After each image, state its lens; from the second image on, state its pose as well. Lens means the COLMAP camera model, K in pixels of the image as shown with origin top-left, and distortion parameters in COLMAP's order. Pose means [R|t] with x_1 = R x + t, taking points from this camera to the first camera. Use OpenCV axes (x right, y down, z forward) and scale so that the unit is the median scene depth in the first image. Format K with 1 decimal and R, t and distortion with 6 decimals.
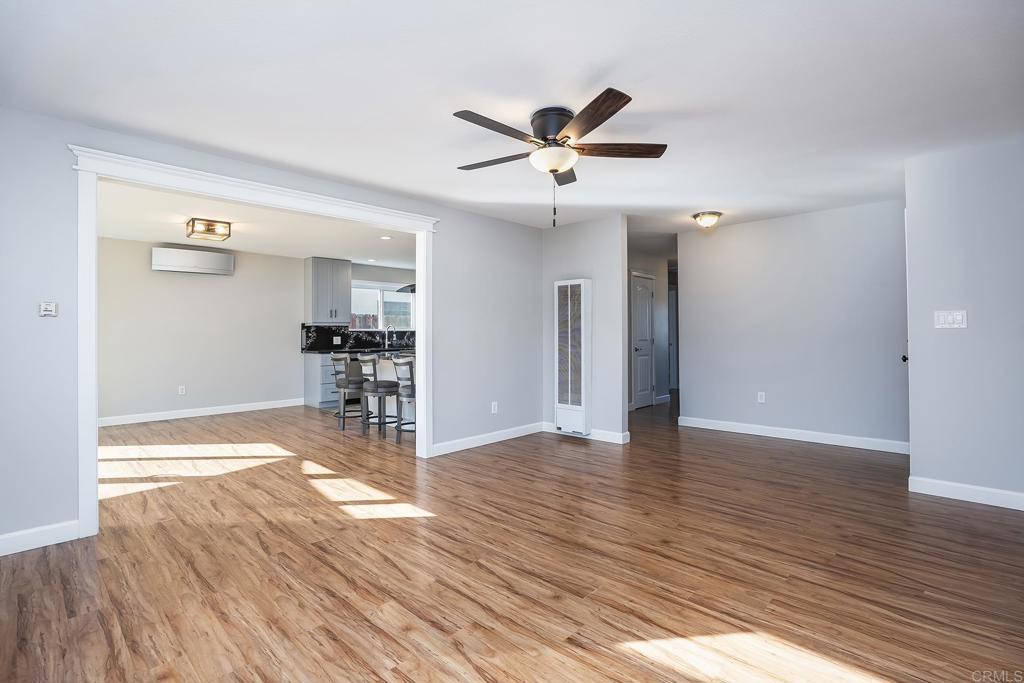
lens RADIAL K [[475.1, 0, 512.0], [0, 475.1, 341.5], [0, 0, 1]] dist [-0.048465, 0.026329]
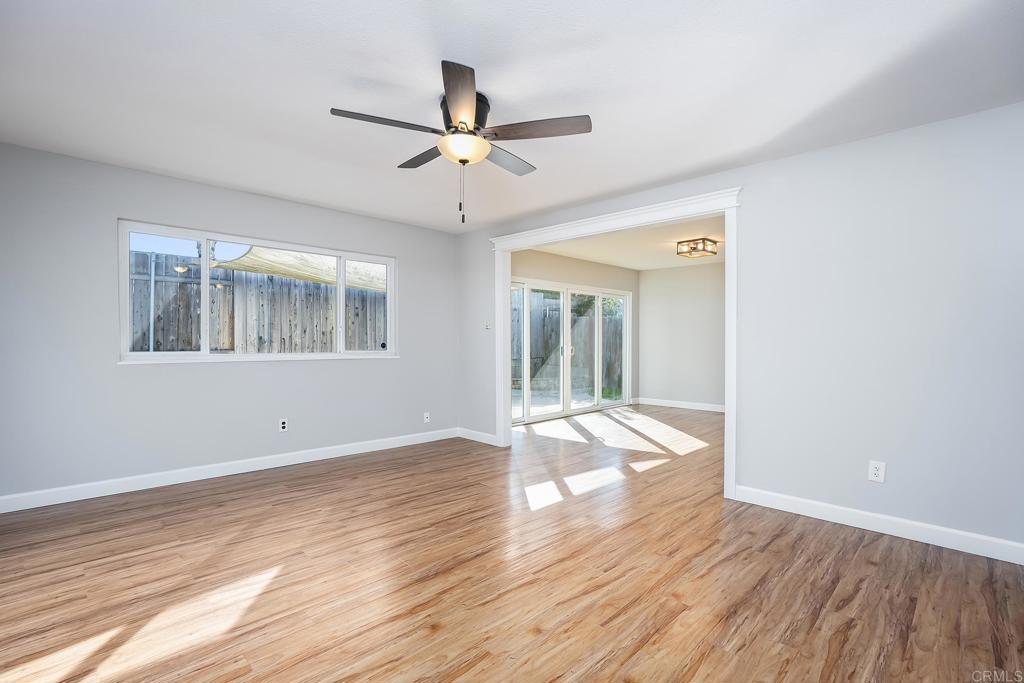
lens RADIAL K [[475.1, 0, 512.0], [0, 475.1, 341.5], [0, 0, 1]] dist [-0.048465, 0.026329]
pose [[-0.016411, 0.006750, -0.999843, 1.146971], [-0.021724, 0.999739, 0.007106, -0.023155], [0.999629, 0.021837, -0.016260, 1.232383]]
